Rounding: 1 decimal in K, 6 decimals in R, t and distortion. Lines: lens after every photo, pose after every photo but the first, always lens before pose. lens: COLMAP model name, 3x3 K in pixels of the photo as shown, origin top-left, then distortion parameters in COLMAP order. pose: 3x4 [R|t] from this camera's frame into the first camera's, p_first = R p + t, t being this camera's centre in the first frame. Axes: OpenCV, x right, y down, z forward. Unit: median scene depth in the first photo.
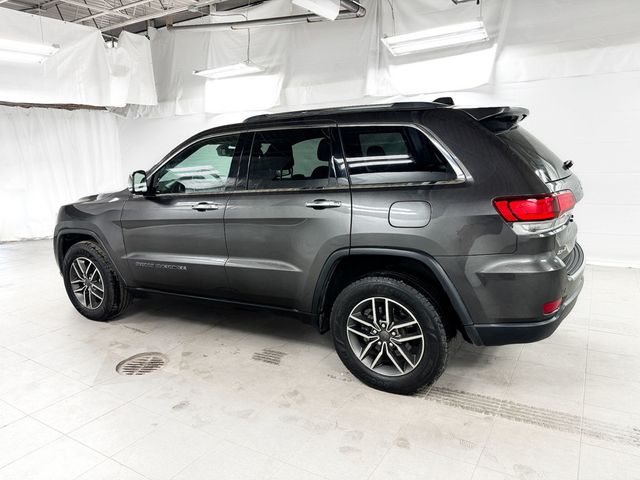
lens RADIAL K [[453.8, 0, 321.0], [0, 453.8, 241.2], [0, 0, 1]] dist [0.026316, -0.029145]
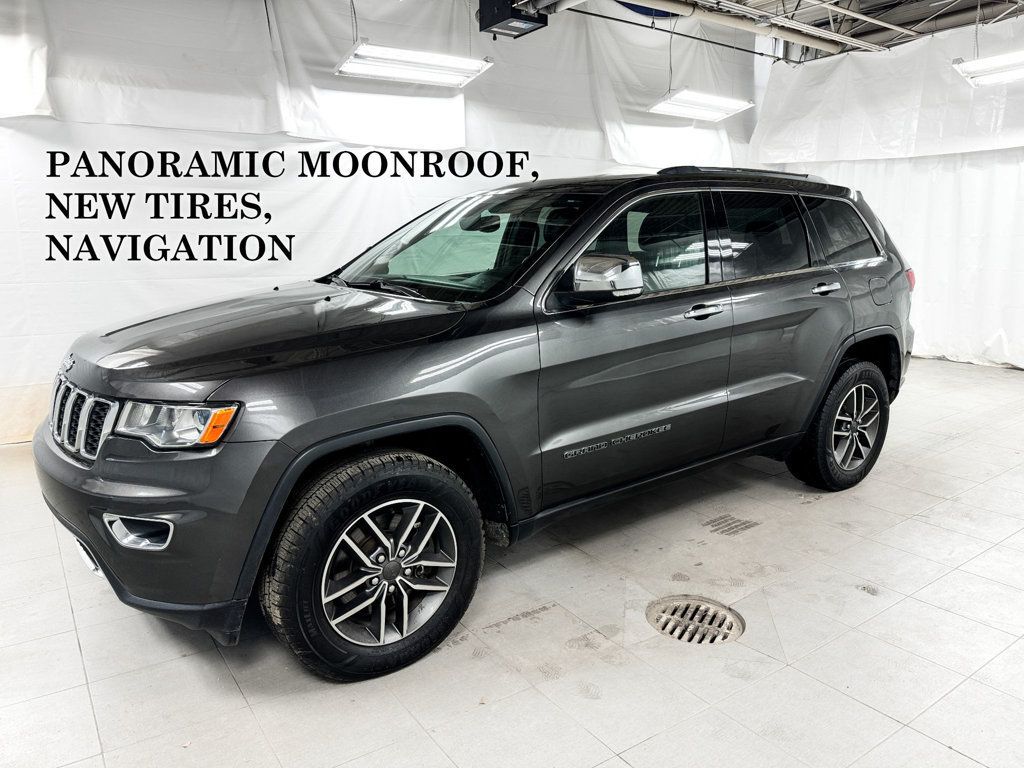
lens RADIAL K [[726.0, 0, 517.0], [0, 726.0, 383.2], [0, 0, 1]] dist [0.026316, -0.029145]
pose [[0.394081, -0.152832, 0.906280, -1.210799], [0.171768, 0.980950, 0.090733, -0.110000], [-0.902882, 0.119913, 0.412825, 0.819729]]
